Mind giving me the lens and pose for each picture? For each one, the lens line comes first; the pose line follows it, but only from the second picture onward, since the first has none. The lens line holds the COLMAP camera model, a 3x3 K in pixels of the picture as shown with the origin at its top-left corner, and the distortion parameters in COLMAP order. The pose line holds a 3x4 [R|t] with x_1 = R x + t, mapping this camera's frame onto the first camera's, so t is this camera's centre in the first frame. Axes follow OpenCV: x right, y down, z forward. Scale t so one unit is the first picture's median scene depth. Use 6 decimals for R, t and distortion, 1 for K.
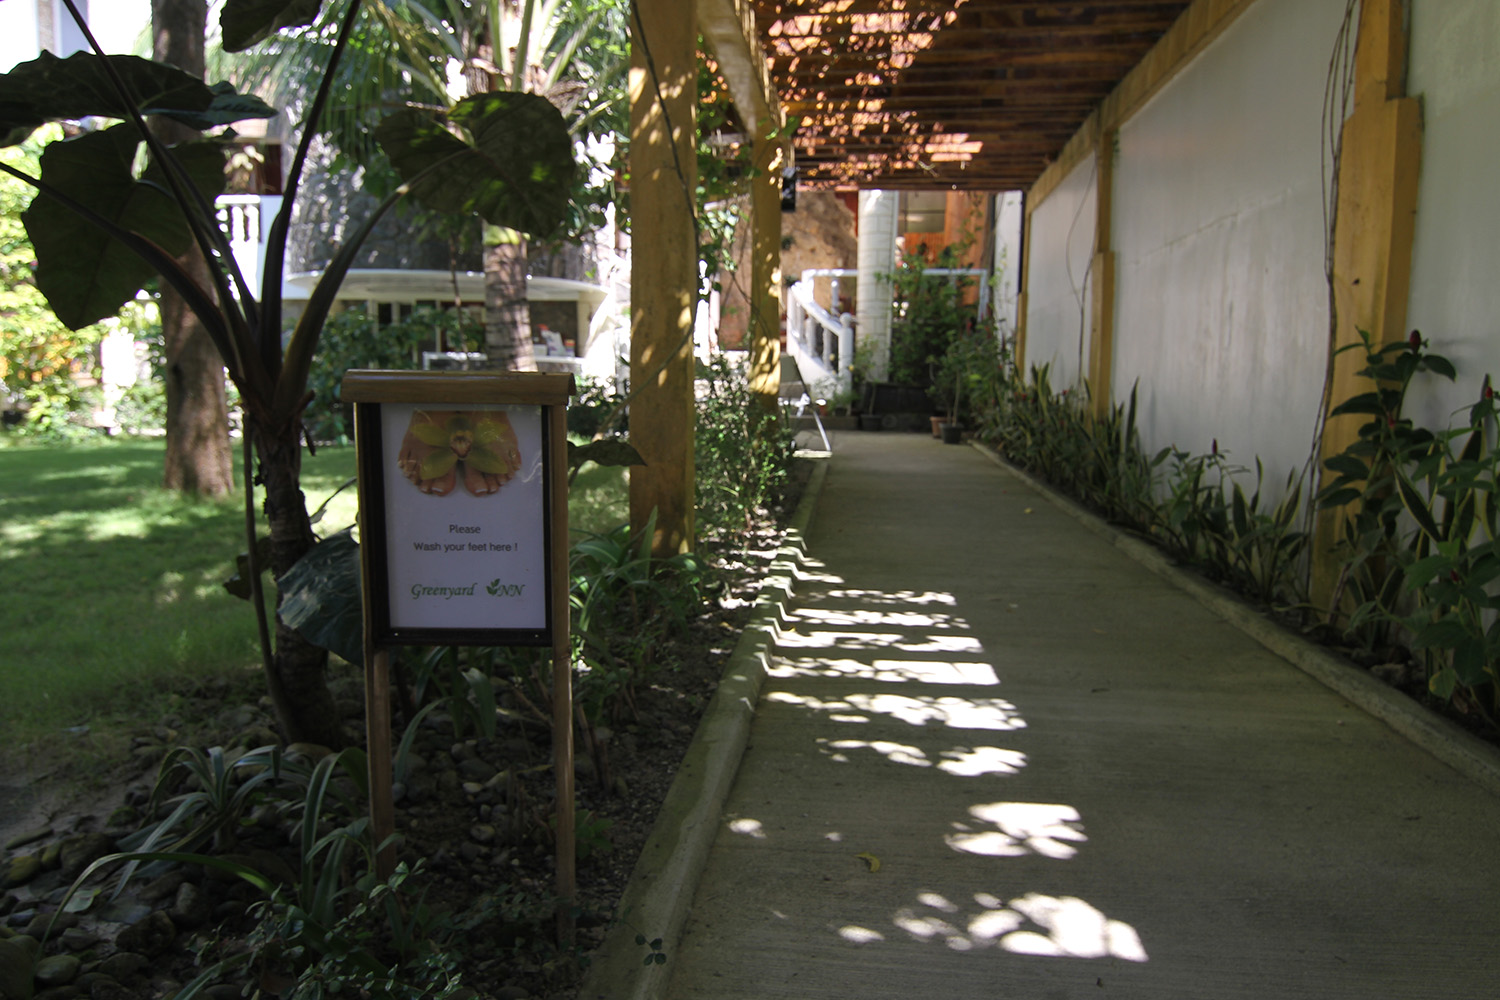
lens RADIAL K [[1074.1, 0, 754.0], [0, 1074.1, 506.4], [0, 0, 1]] dist [0.004290, -0.019446]
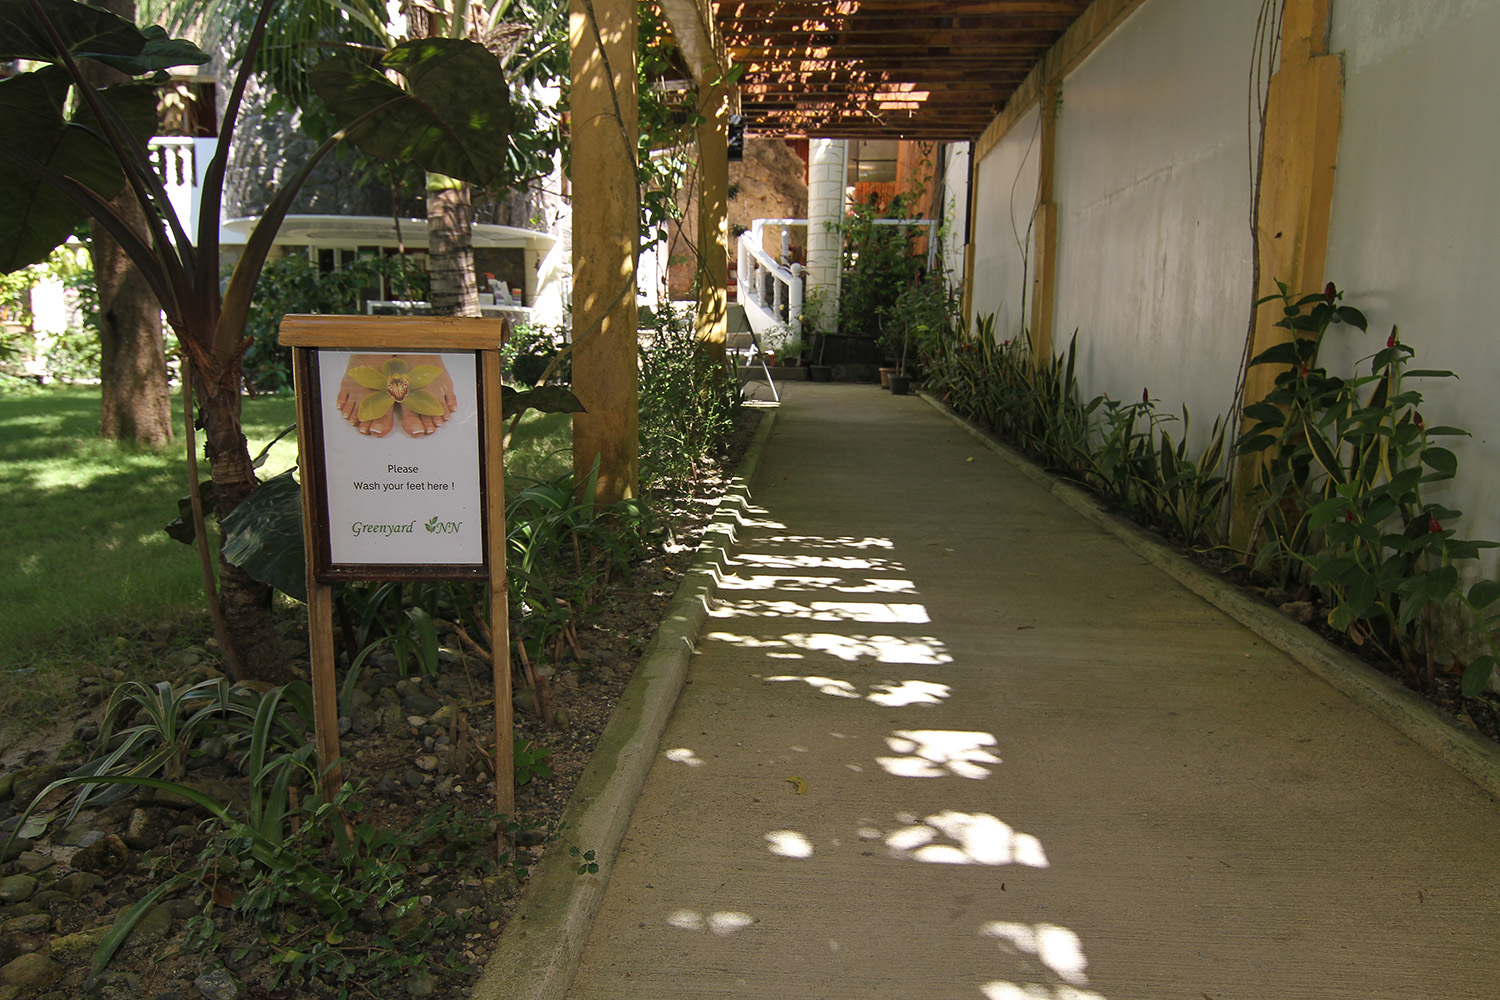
lens RADIAL K [[1074.1, 0, 754.0], [0, 1074.1, 506.4], [0, 0, 1]] dist [0.004290, -0.019446]
pose [[0.999027, -0.003187, 0.043984, 0.007439], [0.001194, 0.998974, 0.045268, 0.003271], [-0.044083, -0.045171, 0.998006, -0.016463]]
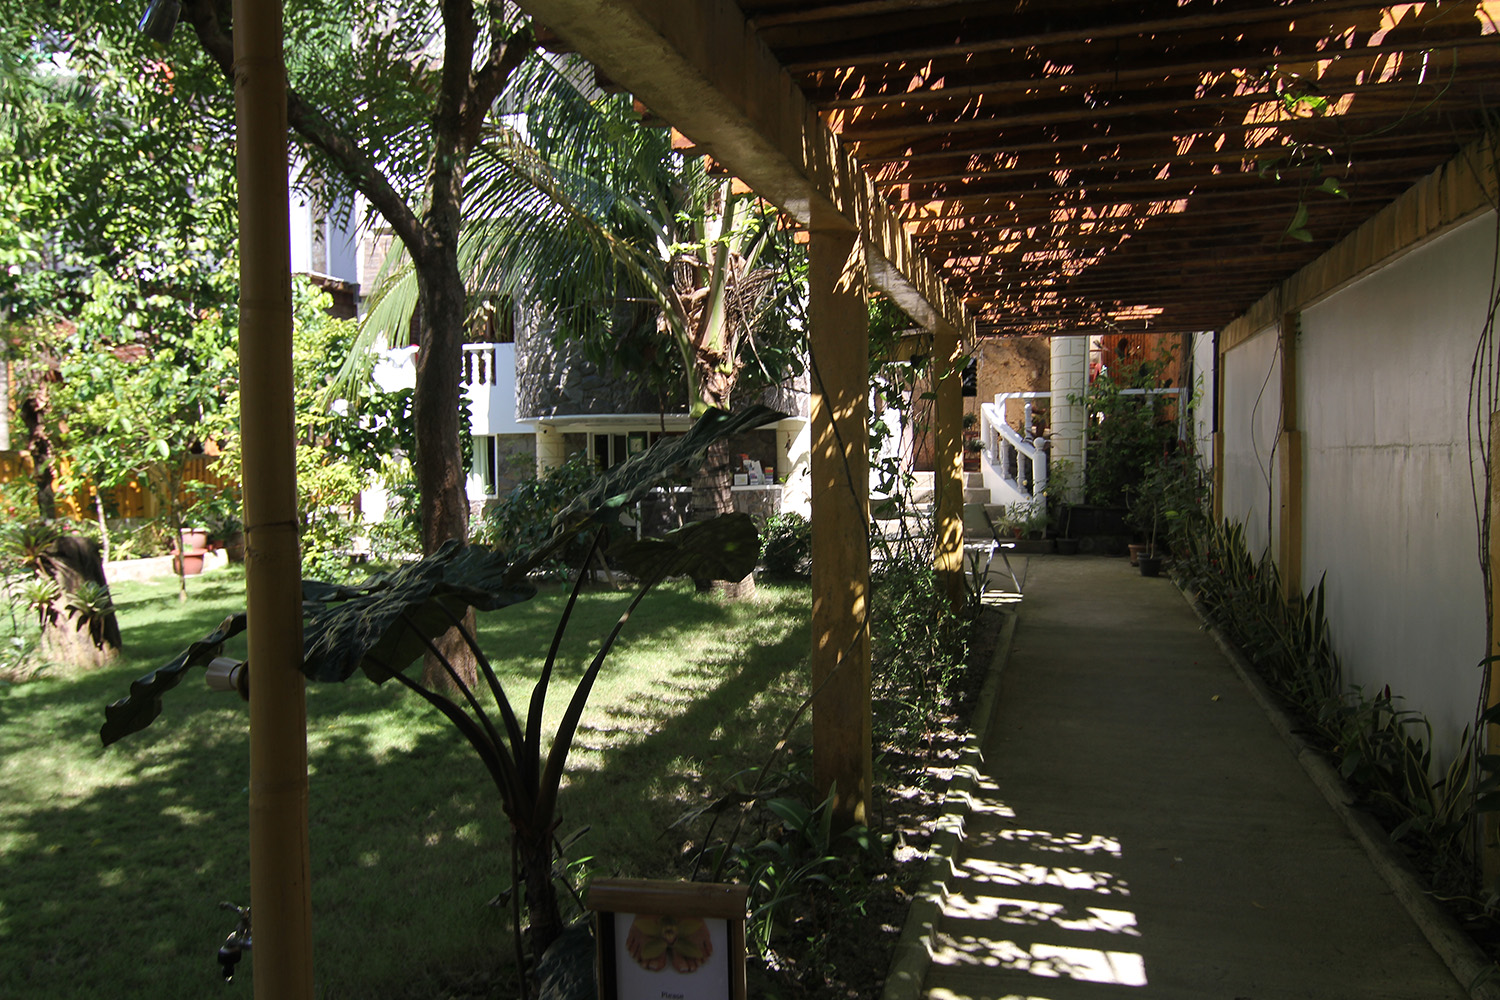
lens RADIAL K [[1074.1, 0, 754.0], [0, 1074.1, 506.4], [0, 0, 1]] dist [0.004290, -0.019446]
pose [[0.982518, -0.016560, -0.185430, 0.029371], [0.003751, 0.997595, -0.069216, -0.153872], [0.186130, 0.067311, 0.980217, -0.110042]]
